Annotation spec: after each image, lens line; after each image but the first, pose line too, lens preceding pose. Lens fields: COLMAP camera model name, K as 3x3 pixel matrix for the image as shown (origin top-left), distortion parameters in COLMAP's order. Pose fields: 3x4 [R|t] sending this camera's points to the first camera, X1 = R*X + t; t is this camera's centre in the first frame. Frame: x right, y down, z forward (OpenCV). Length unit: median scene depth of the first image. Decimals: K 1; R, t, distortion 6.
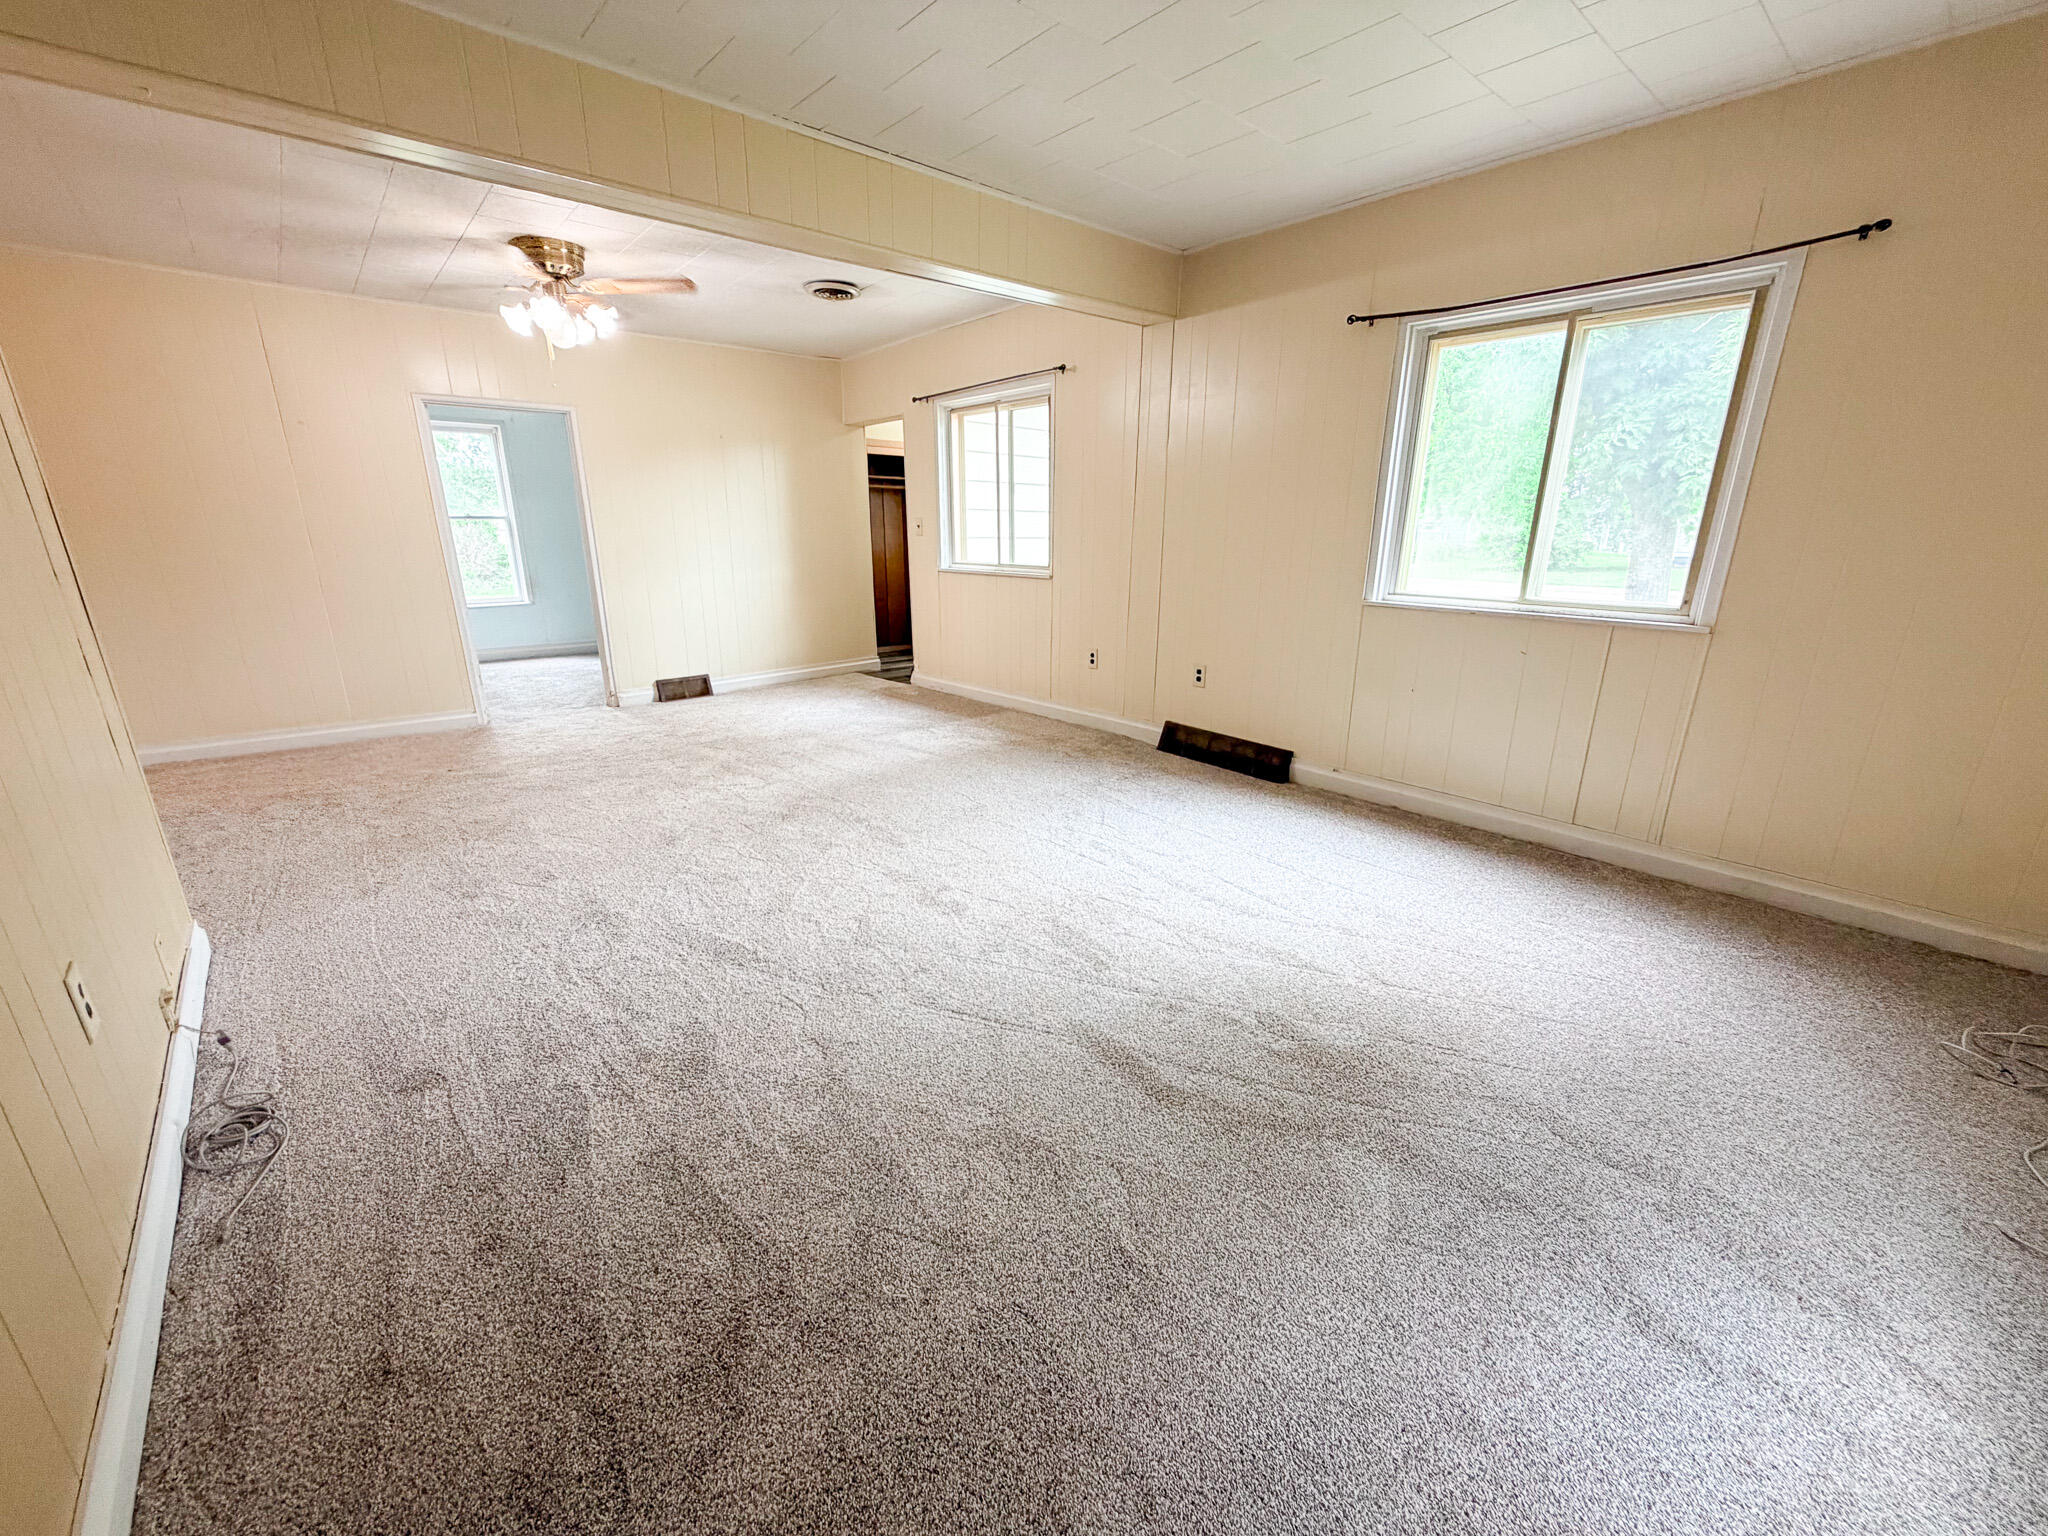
lens RADIAL K [[814.7, 0, 1014.0], [0, 814.7, 769.6], [0, 0, 1]] dist [-0.000375, 0.000505]
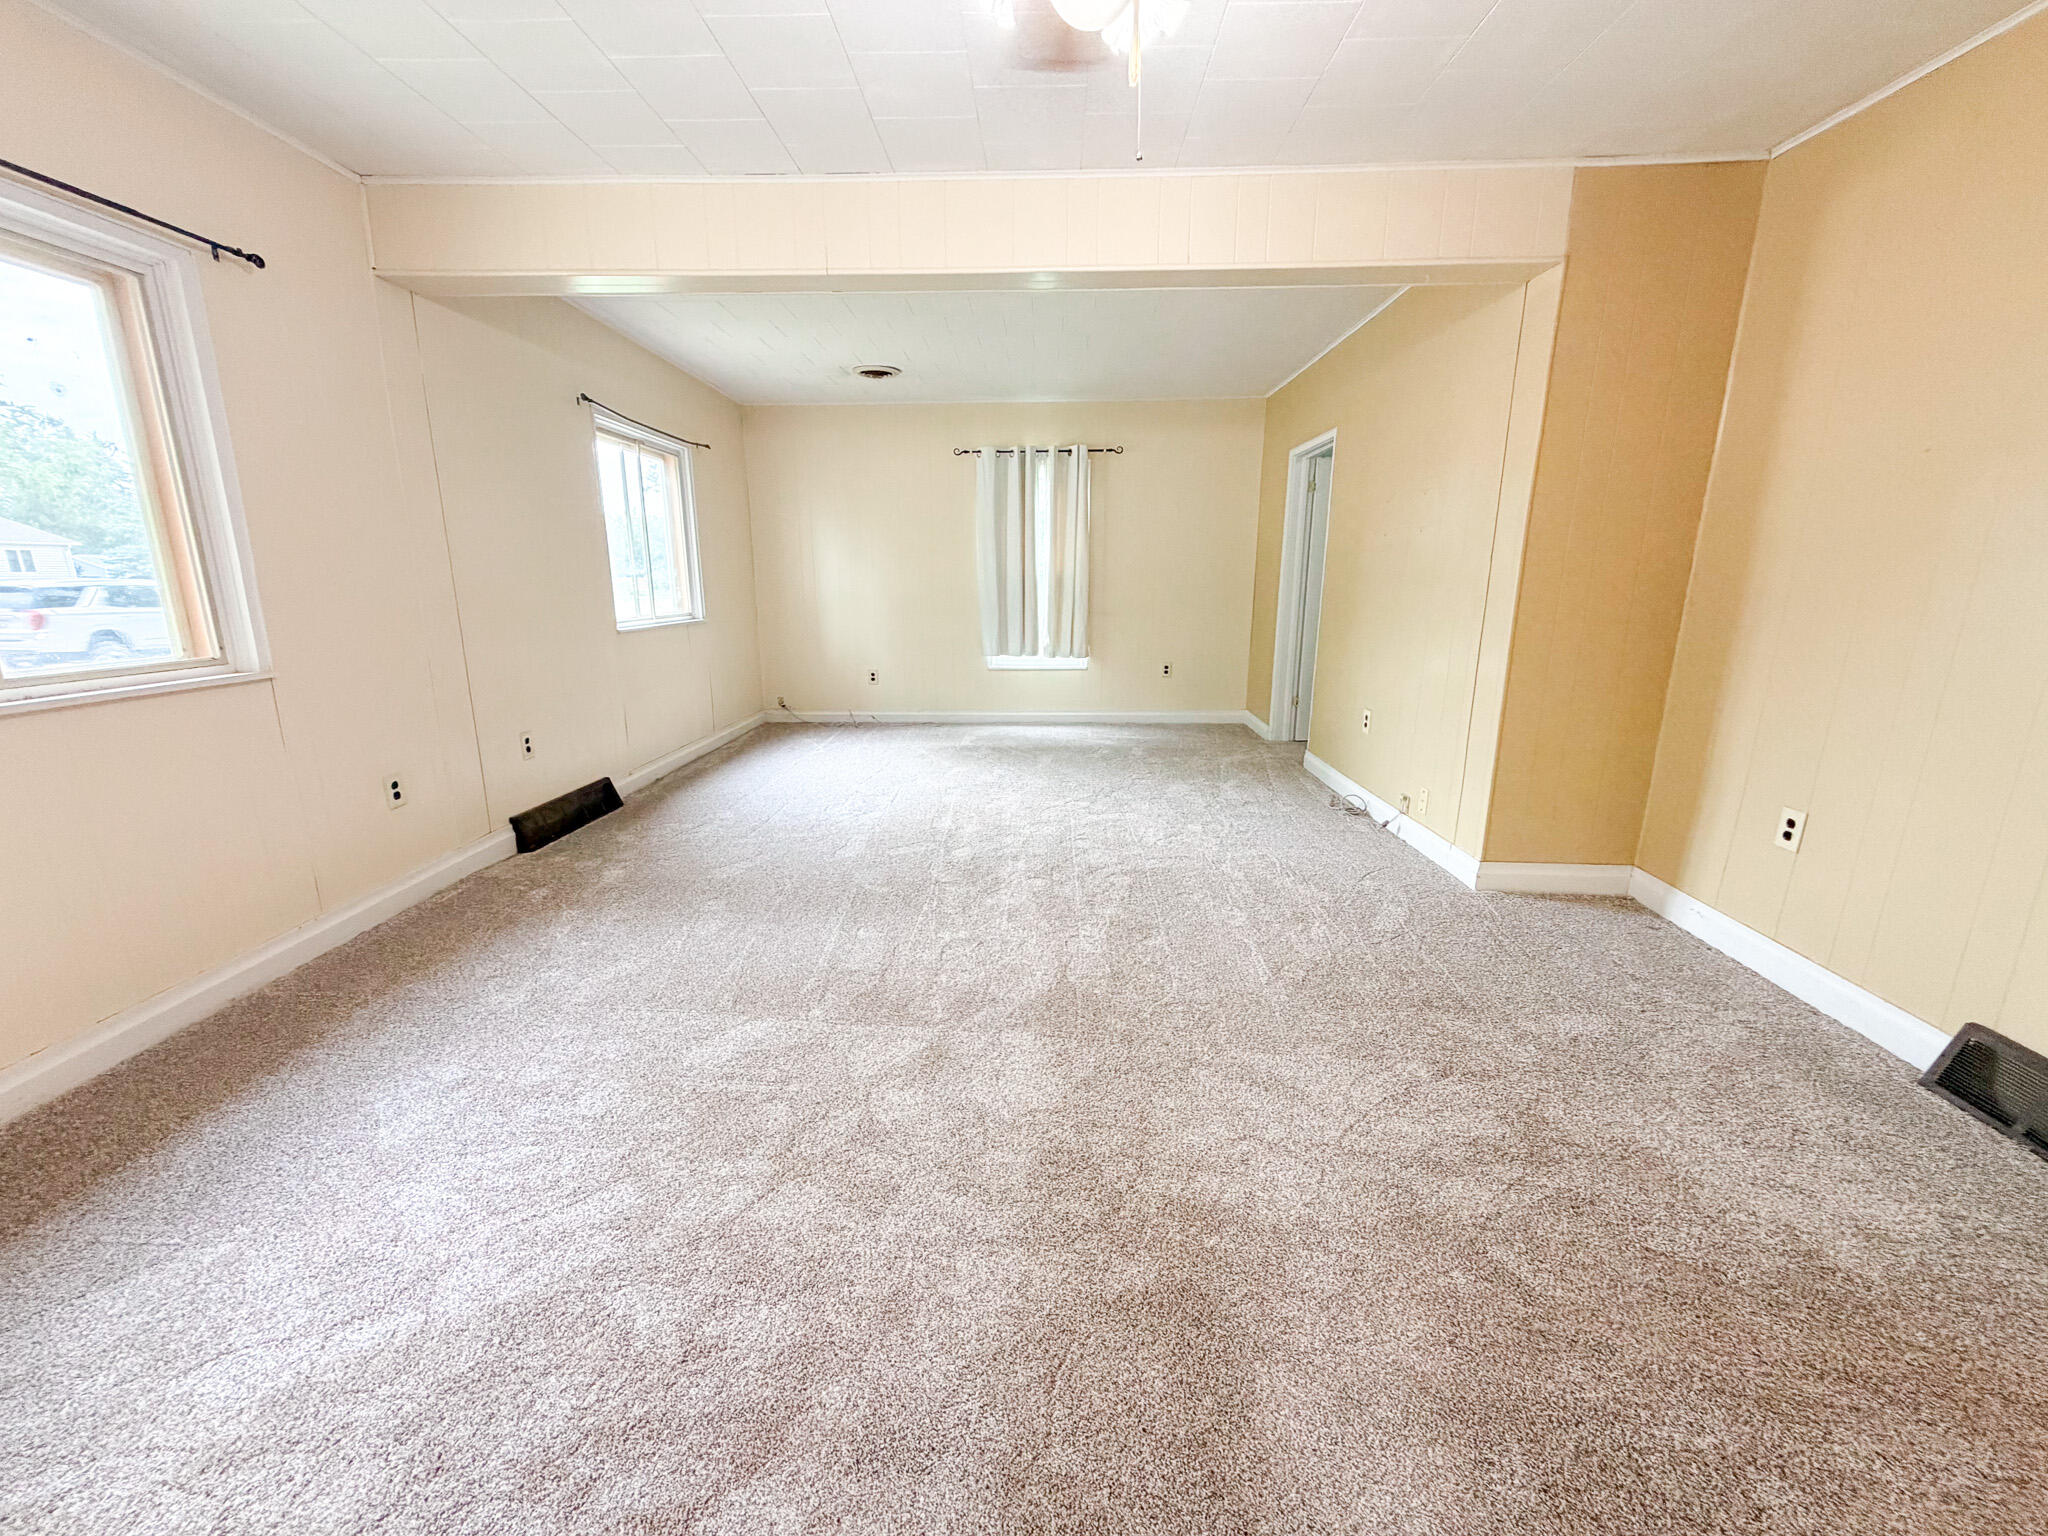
lens RADIAL K [[814.7, 0, 1014.0], [0, 814.7, 769.6], [0, 0, 1]] dist [-0.000375, 0.000505]
pose [[-0.735263, -0.157333, 0.659268, -0.746377], [0.197140, 0.880988, 0.430111, -0.381981], [-0.648478, 0.446213, -0.616742, 1.297887]]
